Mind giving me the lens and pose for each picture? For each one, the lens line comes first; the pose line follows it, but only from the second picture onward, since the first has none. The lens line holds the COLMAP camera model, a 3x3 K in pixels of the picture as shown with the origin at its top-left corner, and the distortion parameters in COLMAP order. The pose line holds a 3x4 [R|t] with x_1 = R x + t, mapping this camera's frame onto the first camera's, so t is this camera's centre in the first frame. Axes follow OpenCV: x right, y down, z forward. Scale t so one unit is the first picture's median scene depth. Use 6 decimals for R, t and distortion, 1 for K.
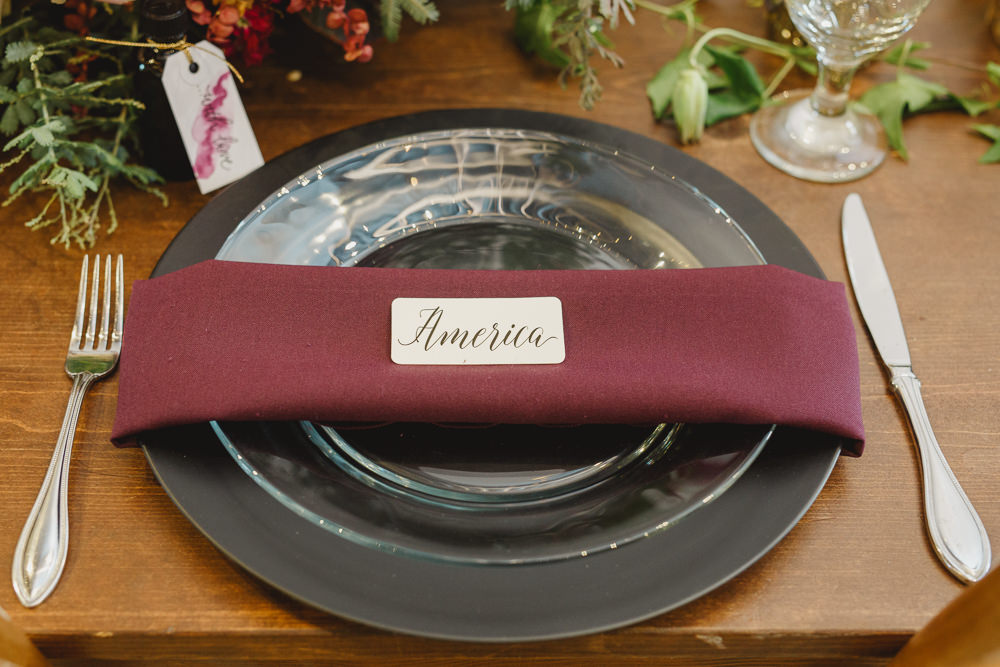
lens RADIAL K [[1537.5, 0, 500.0], [0, 1537.5, 333.5], [0, 0, 1]] dist [-0.002166, -0.036799]
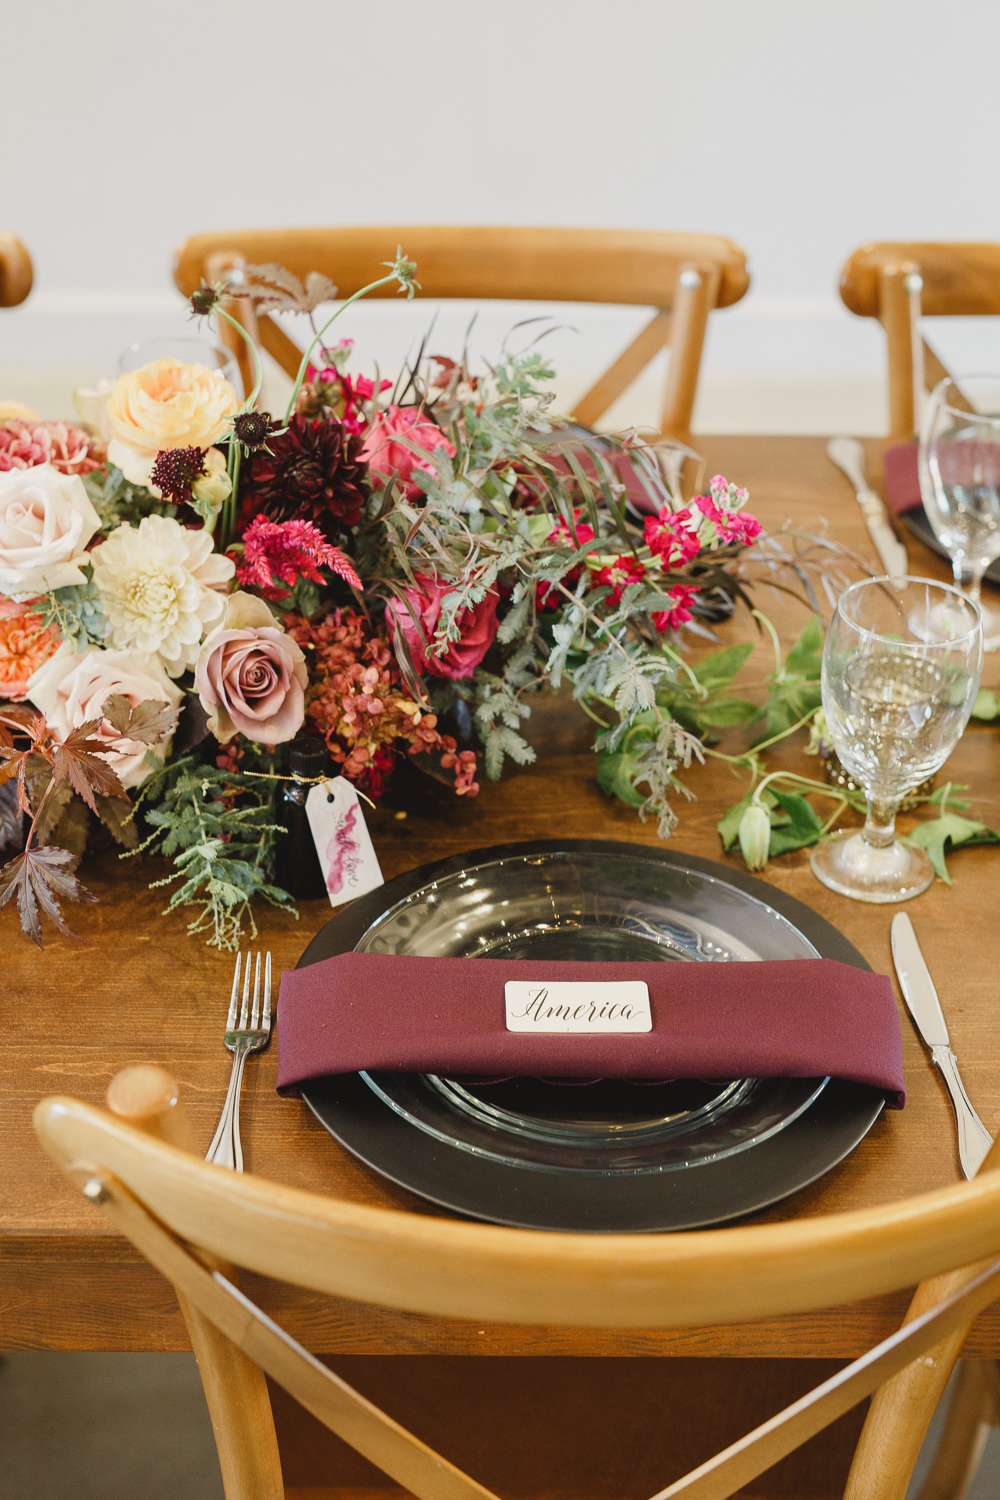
lens RADIAL K [[2306.3, 0, 500.0], [0, 2306.3, 750.0], [0, 0, 1]] dist [-0.002166, -0.036799]
pose [[0.999993, -0.000167, -0.003732, -0.061292], [-0.000777, 0.967835, -0.251586, 0.228766], [0.003654, 0.251587, 0.967828, -0.696882]]
